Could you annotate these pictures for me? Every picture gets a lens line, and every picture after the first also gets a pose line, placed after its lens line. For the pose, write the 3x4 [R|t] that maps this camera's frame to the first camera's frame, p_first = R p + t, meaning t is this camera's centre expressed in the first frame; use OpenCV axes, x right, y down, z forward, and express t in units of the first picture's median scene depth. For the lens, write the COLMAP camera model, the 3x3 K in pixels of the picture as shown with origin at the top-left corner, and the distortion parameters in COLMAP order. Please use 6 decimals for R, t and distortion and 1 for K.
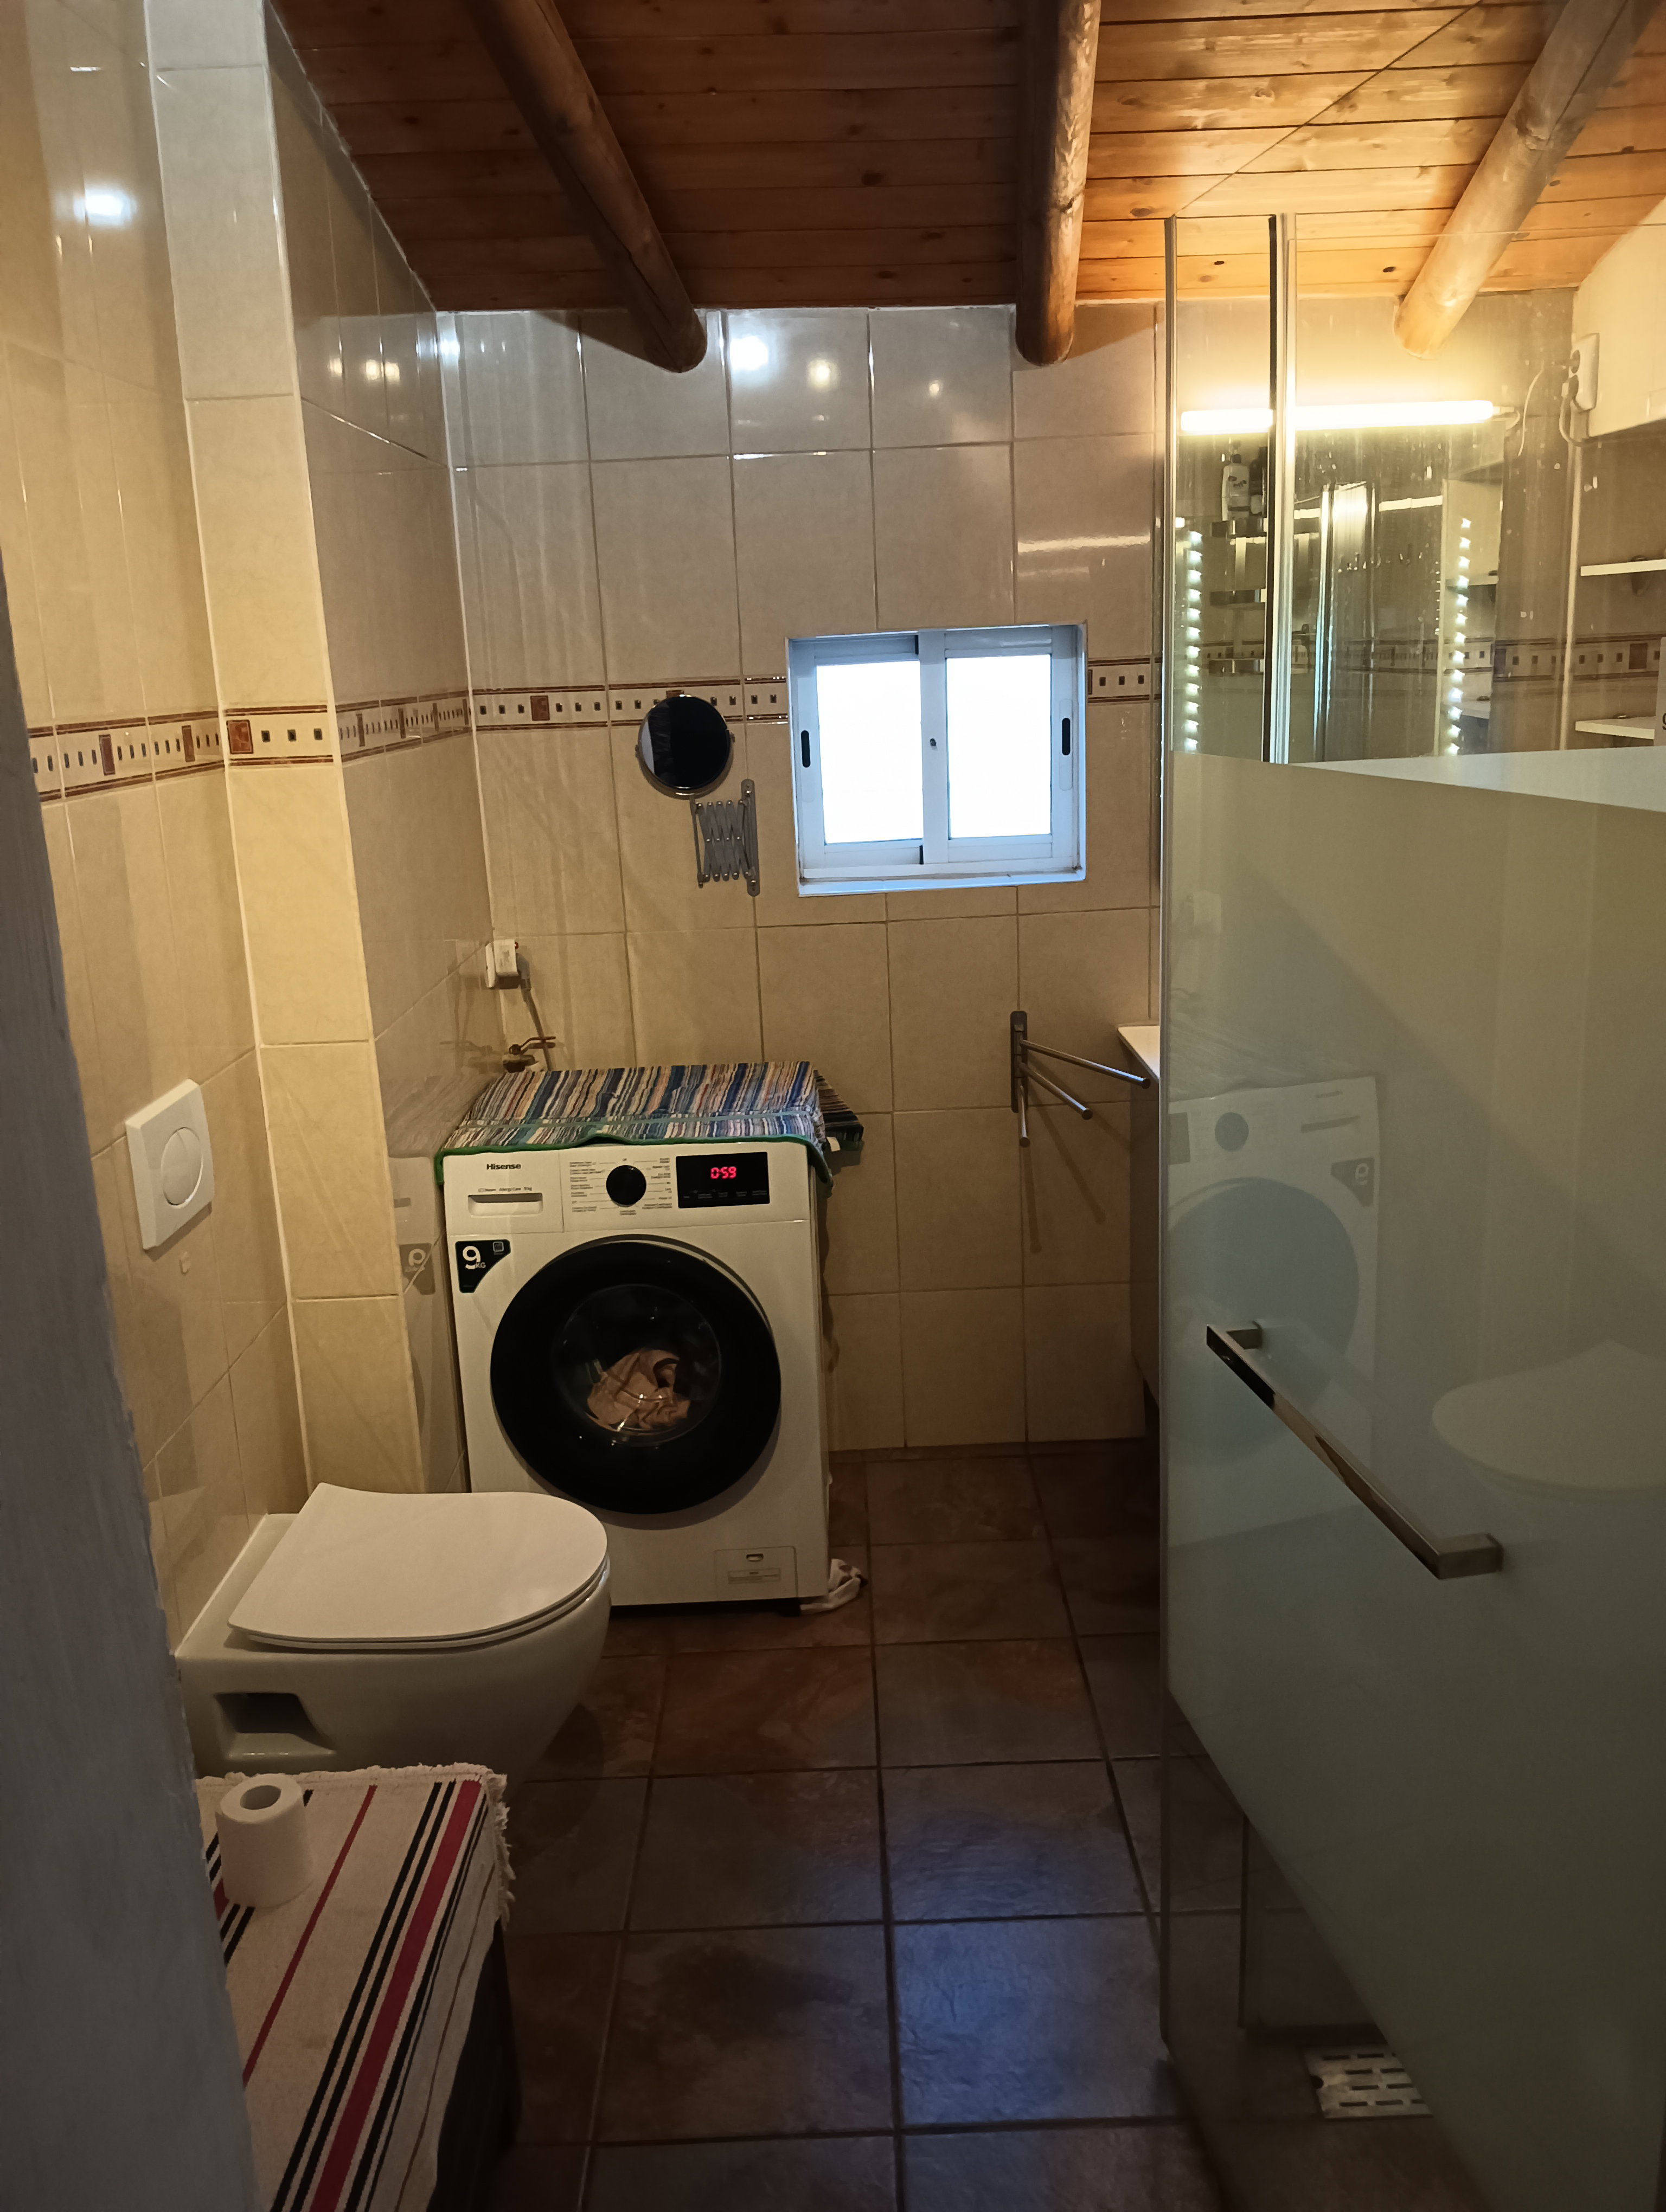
lens RADIAL K [[1735.5, 0, 819.8], [0, 1735.5, 1118.4], [0, 0, 1]] dist [0.095287, -0.170588]
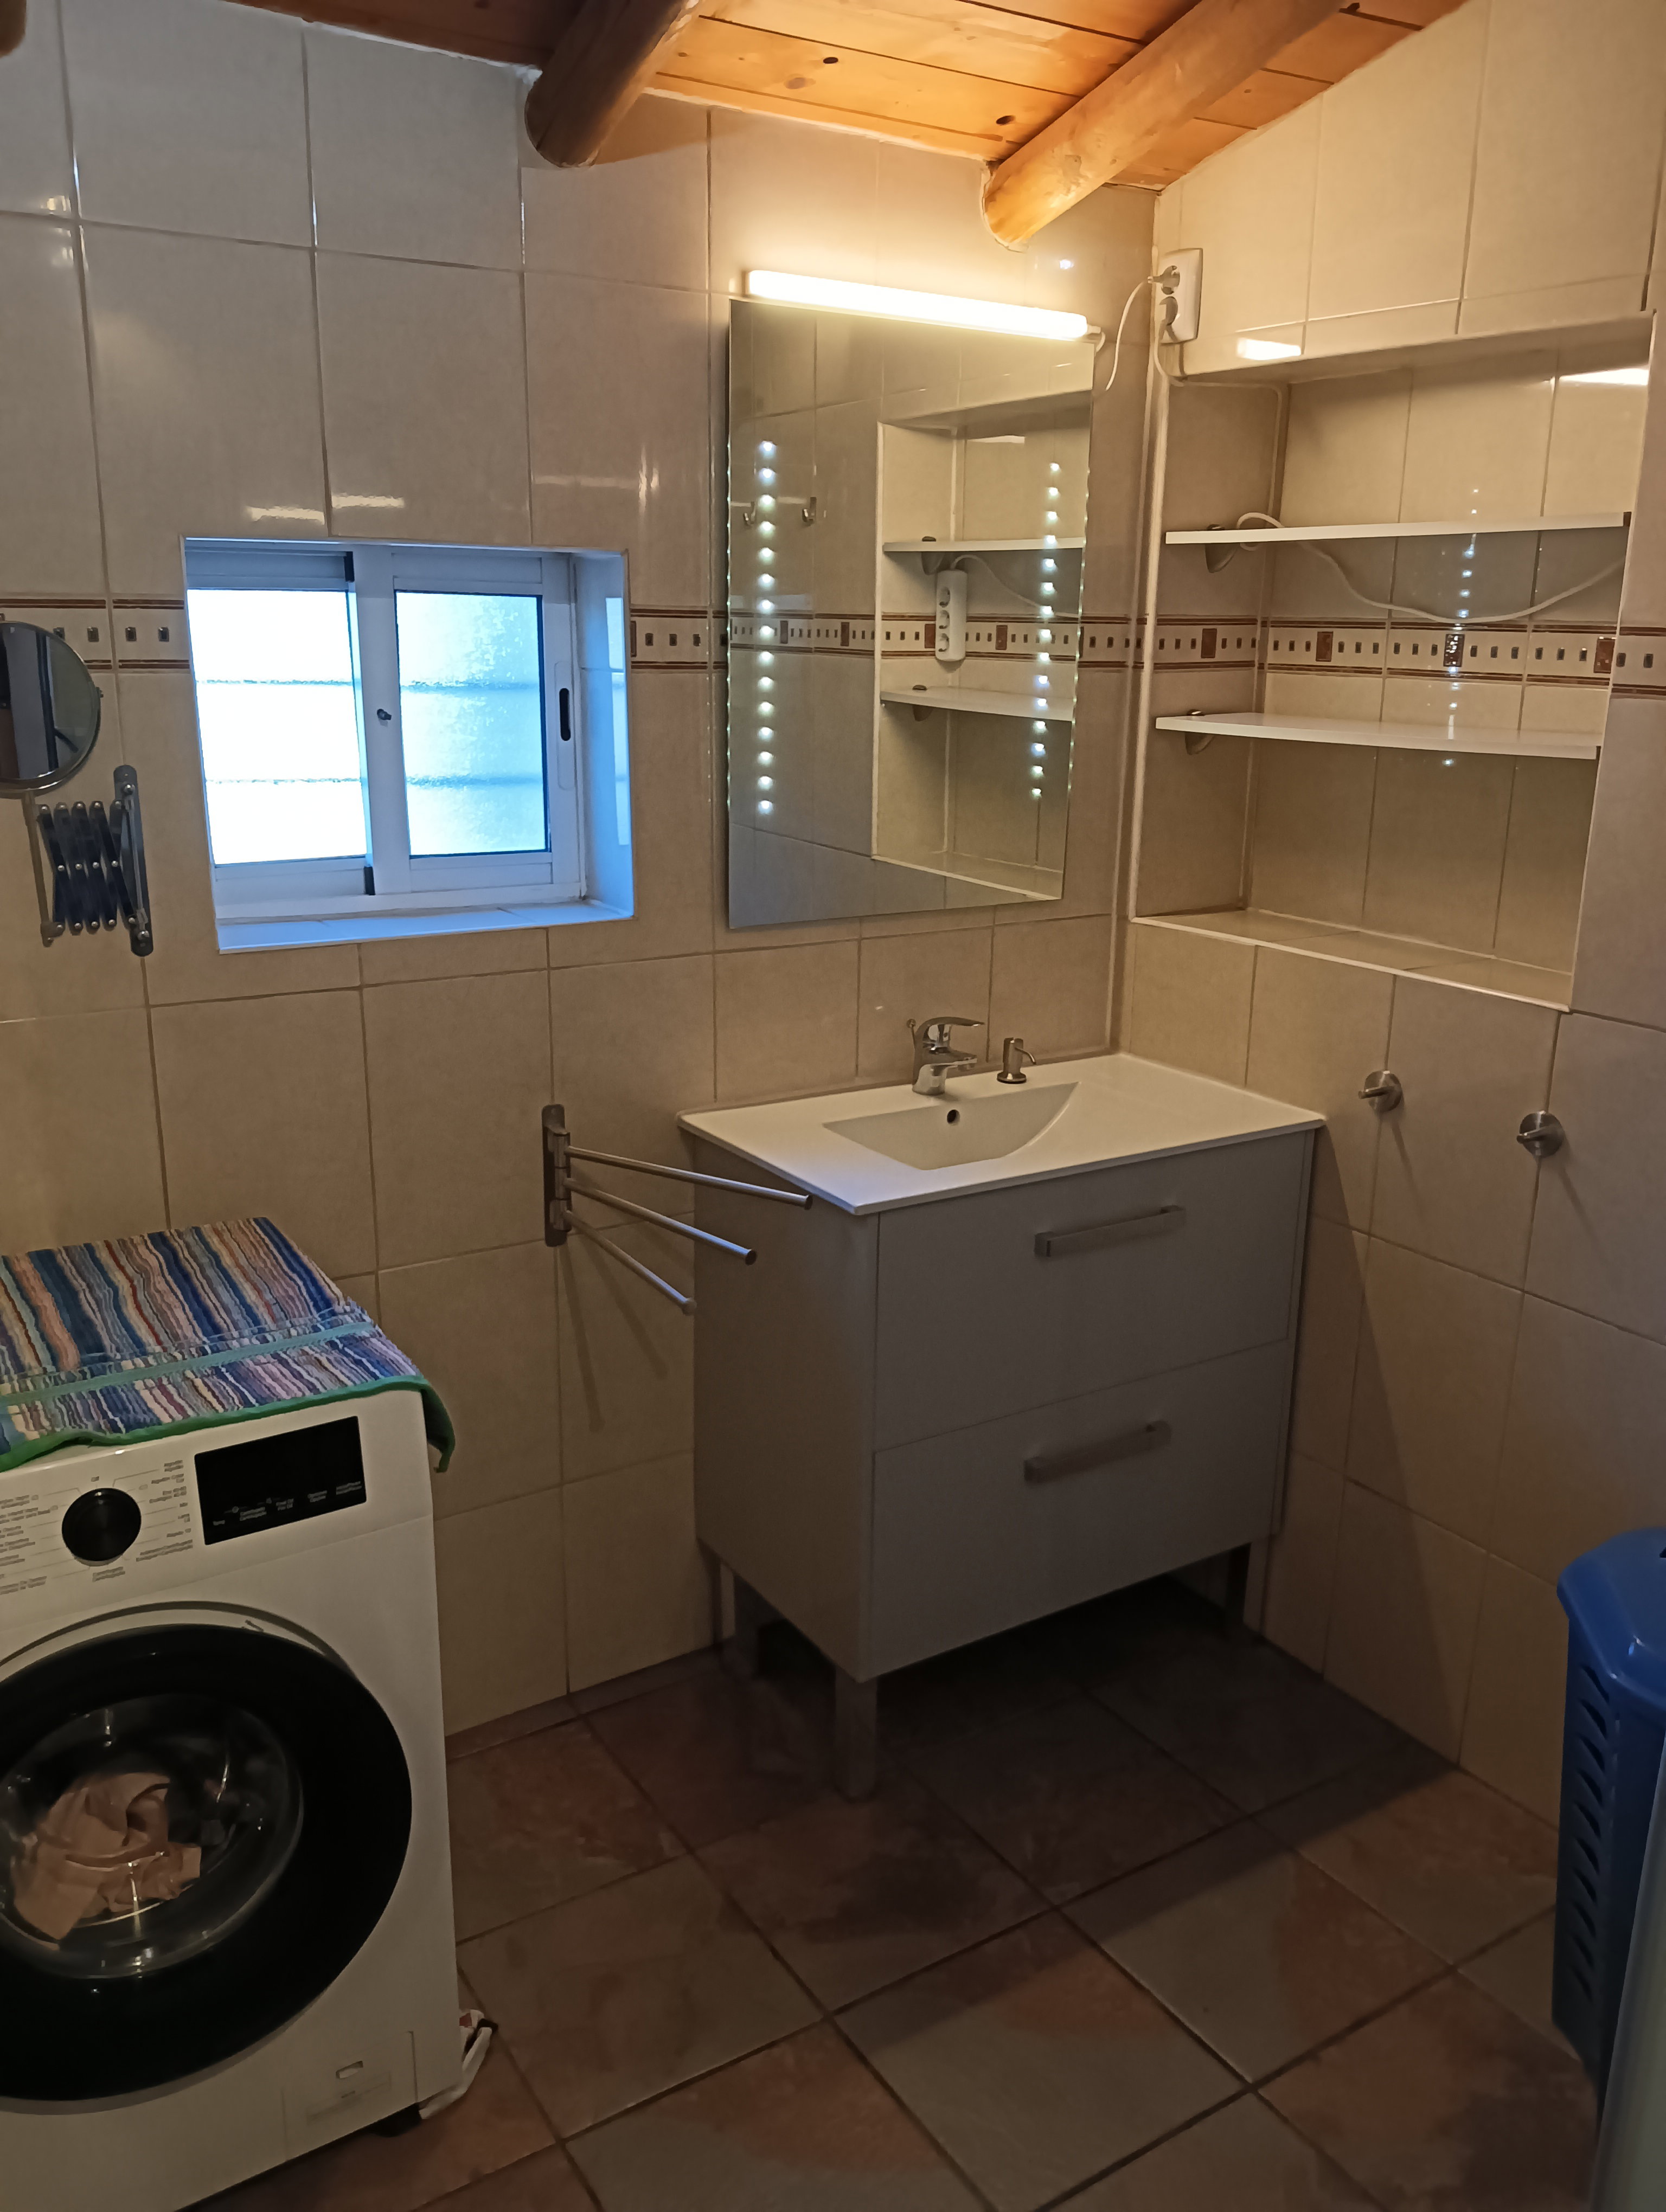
lens RADIAL K [[1741.0, 0, 808.1], [0, 1741.0, 1107.7], [0, 0, 1]] dist [0.143475, -0.296513]
pose [[0.847000, -0.087788, 0.524294, -0.180391], [0.082112, 0.996039, 0.034124, -0.081345], [-0.525213, 0.014148, 0.850853, 0.369746]]
